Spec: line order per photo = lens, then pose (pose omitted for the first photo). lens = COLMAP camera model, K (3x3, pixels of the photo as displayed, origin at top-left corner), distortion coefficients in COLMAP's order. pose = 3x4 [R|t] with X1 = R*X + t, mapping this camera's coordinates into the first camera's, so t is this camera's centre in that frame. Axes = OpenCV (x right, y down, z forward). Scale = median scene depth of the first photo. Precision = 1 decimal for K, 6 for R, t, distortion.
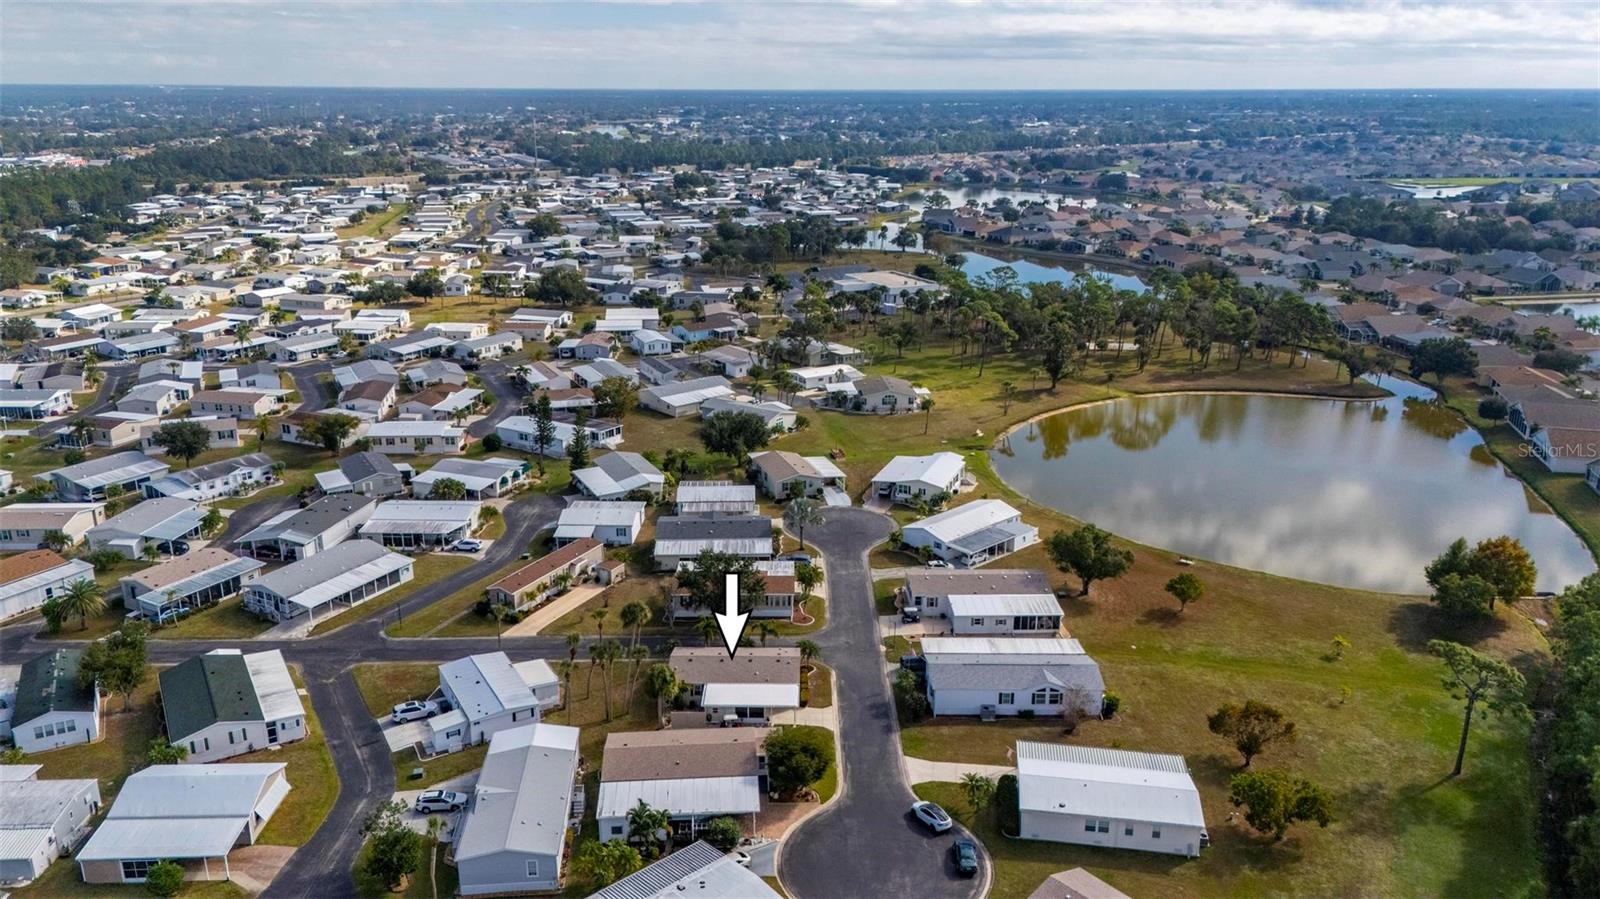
lens RADIAL K [[1170.9, 0, 797.1], [0, 1170.9, 442.2], [0, 0, 1]] dist [0.059685, -0.045188]
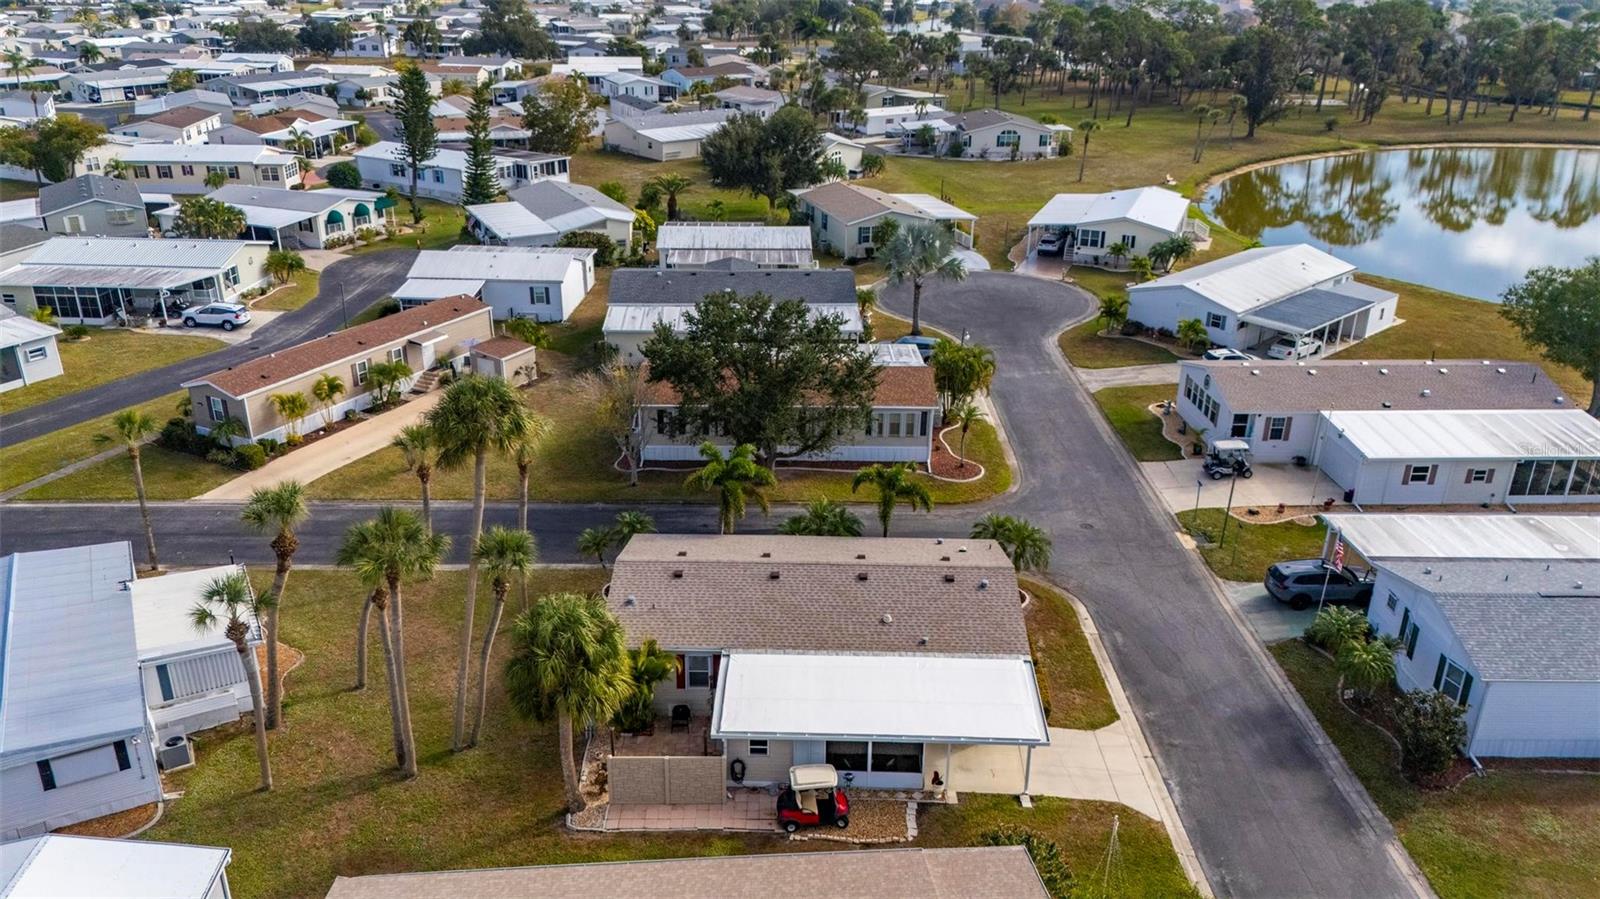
lens RADIAL K [[1181.0, 0, 795.7], [0, 1181.0, 454.9], [0, 0, 1]] dist [0.037762, -0.002575]
pose [[0.999959, 0.008659, -0.002465, -0.036871], [-0.008334, 0.993846, 0.110452, 0.074818], [0.003406, -0.110427, 0.993878, 0.436399]]
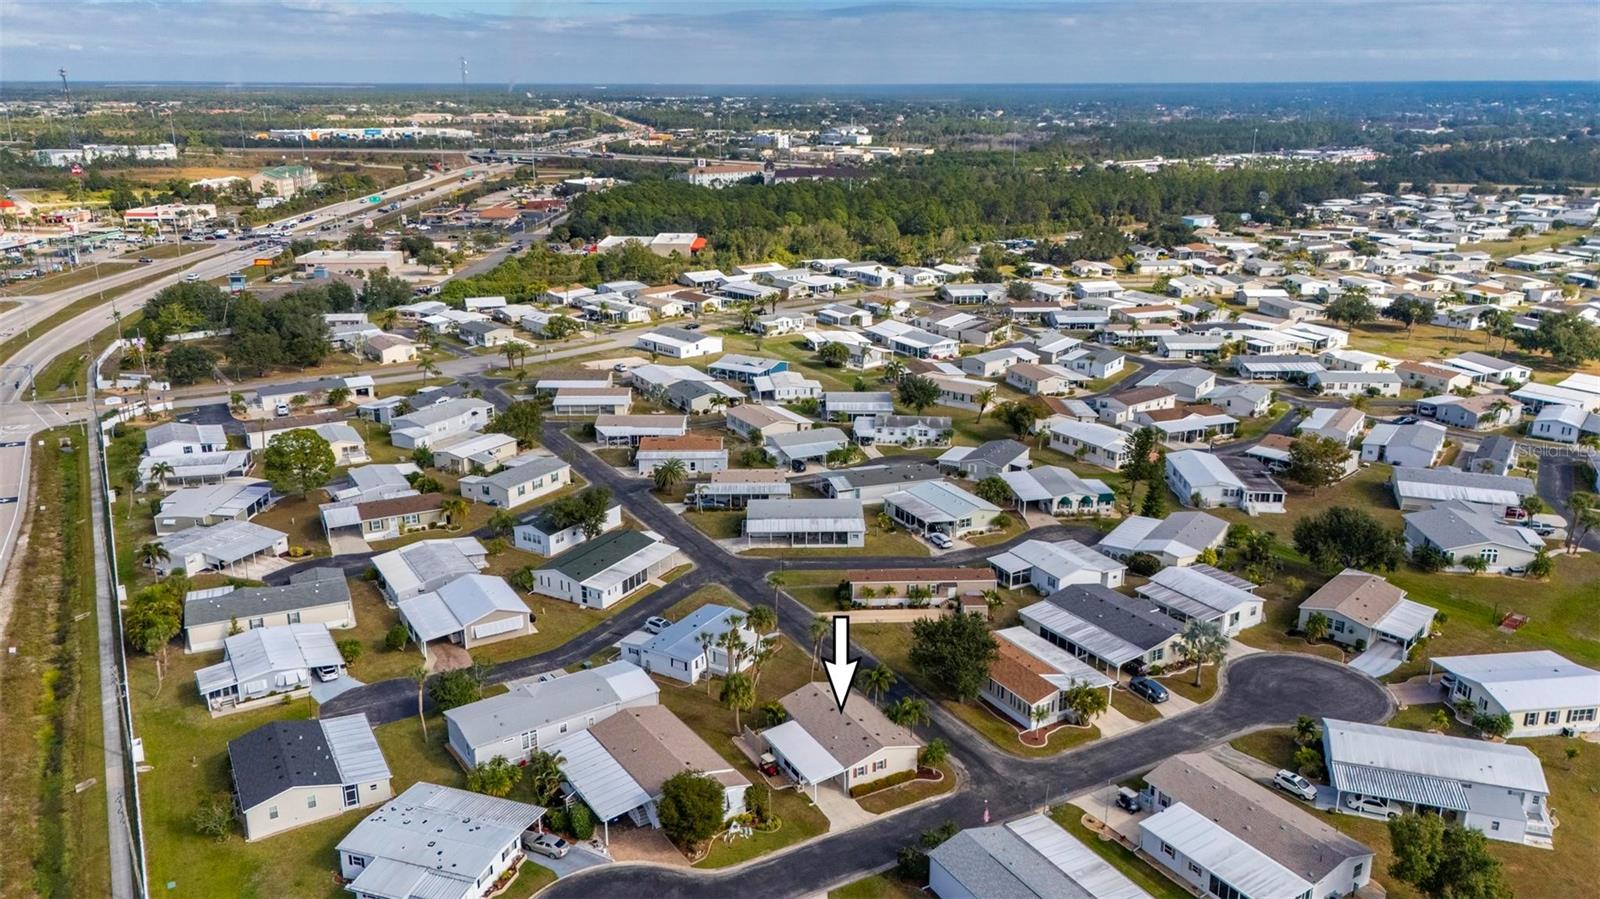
lens RADIAL K [[1175.8, 0, 793.2], [0, 1175.8, 446.4], [0, 0, 1]] dist [0.114060, -0.150582]
pose [[0.490309, 0.252990, -0.834022, 0.413011], [-0.250196, 0.957522, 0.143366, -0.088514], [0.834865, 0.138375, 0.532779, 0.288523]]
